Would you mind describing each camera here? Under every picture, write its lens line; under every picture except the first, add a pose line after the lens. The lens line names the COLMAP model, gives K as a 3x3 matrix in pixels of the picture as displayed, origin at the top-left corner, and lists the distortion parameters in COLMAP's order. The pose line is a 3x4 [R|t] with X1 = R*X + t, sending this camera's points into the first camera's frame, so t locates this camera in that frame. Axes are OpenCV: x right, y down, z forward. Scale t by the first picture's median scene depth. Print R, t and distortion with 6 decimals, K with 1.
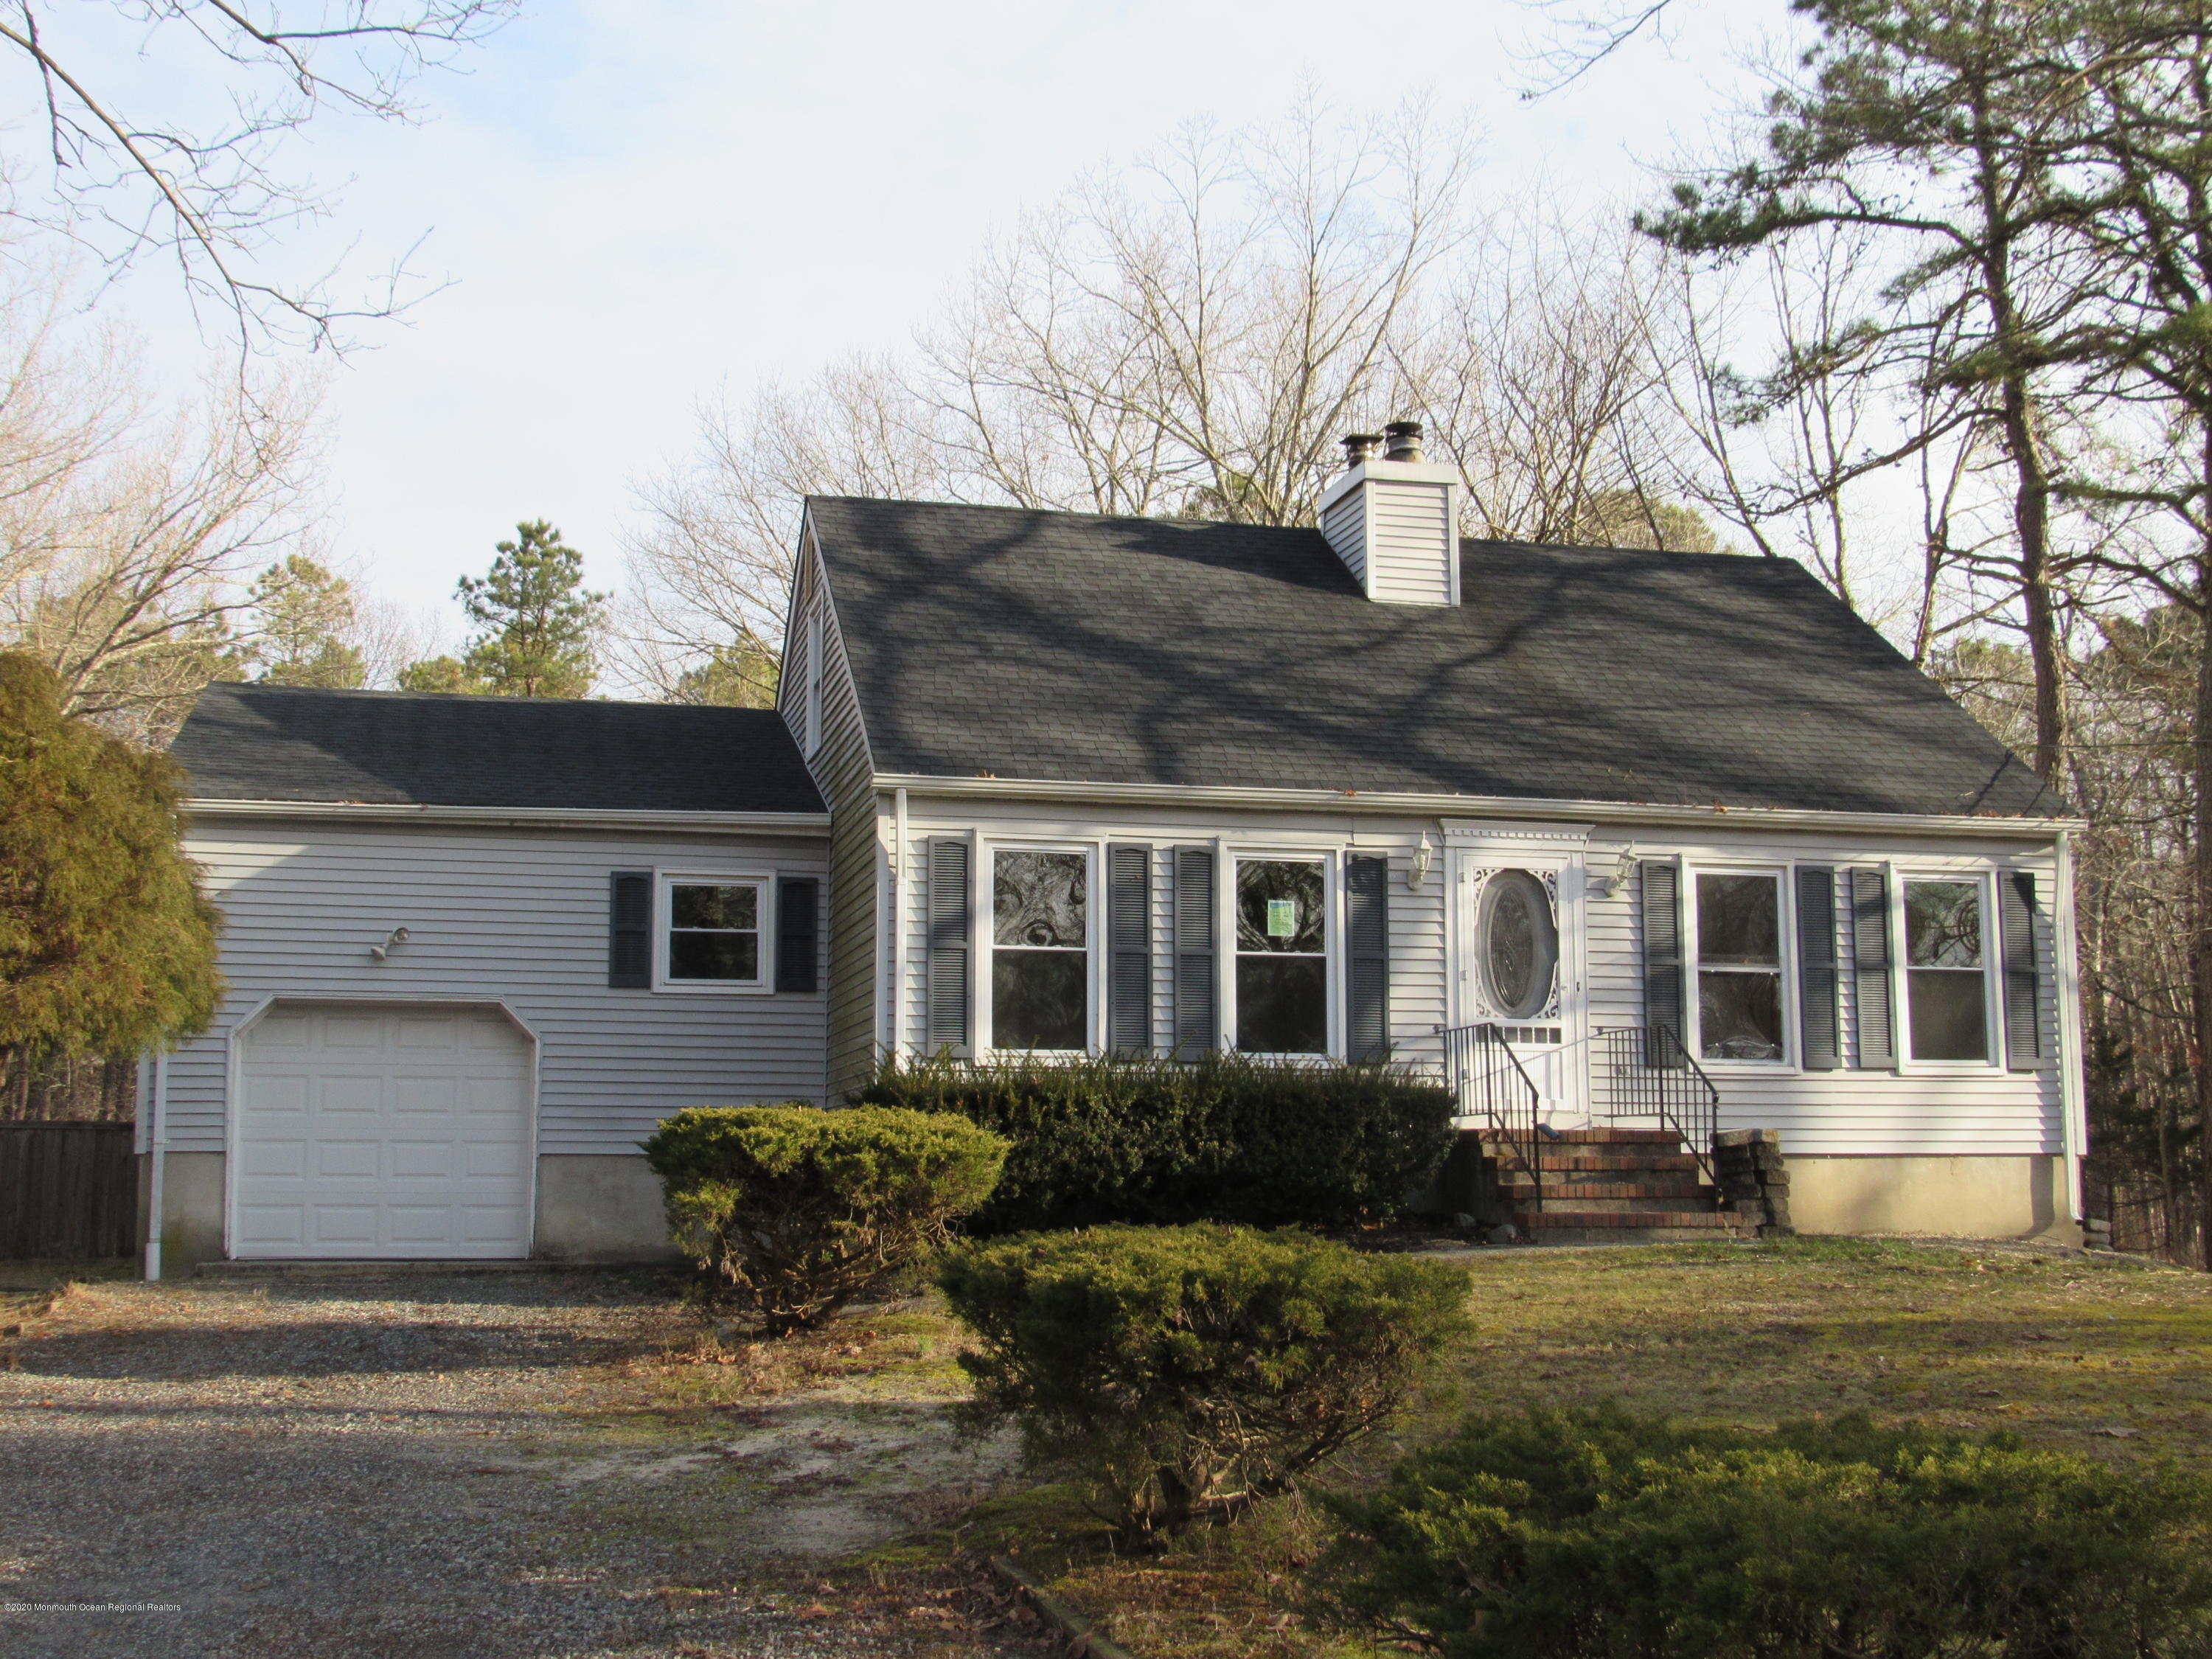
lens RADIAL K [[2602.3, 0, 1106.0], [0, 2602.3, 829.5], [0, 0, 1]] dist [-0.010386, -0.000854]
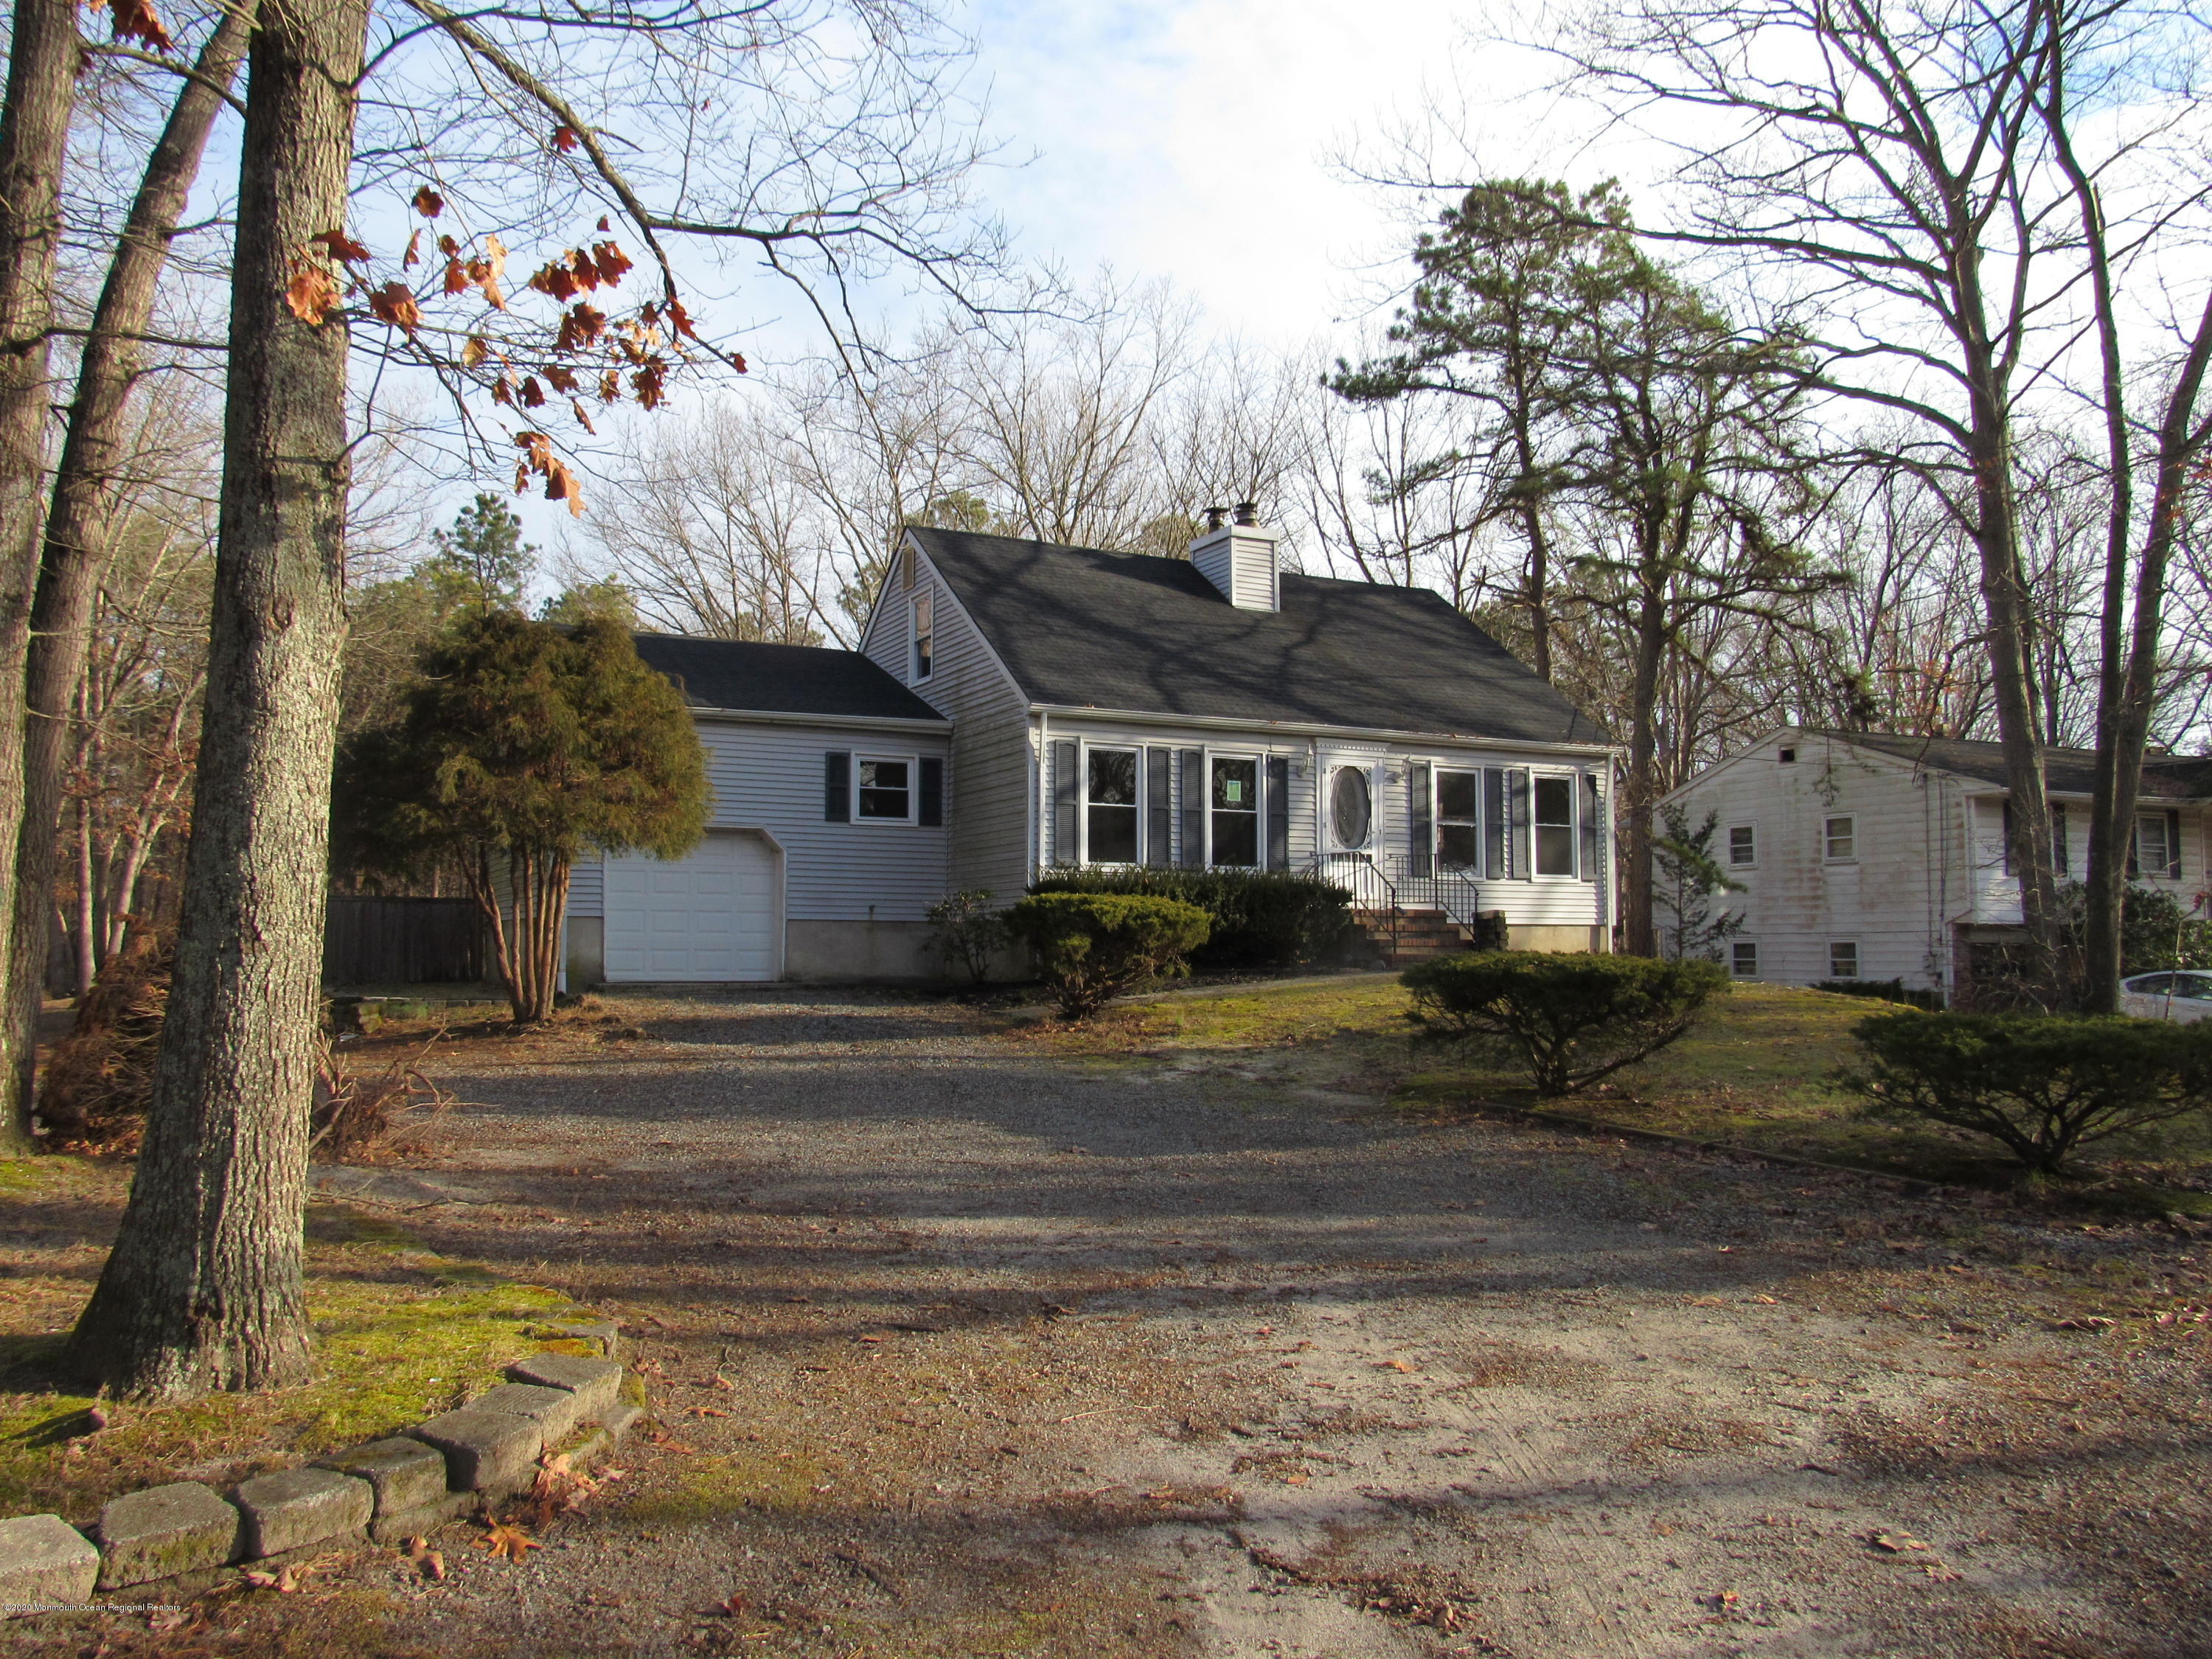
lens RADIAL K [[1717.5, 0, 1106.0], [0, 1717.5, 829.5], [0, 0, 1]] dist [0.060243, -0.000579]
pose [[0.972146, 0.019023, 0.233601, -0.279339], [-0.034924, 0.997331, 0.064120, -0.011524], [-0.231758, -0.070492, 0.970216, -0.122432]]
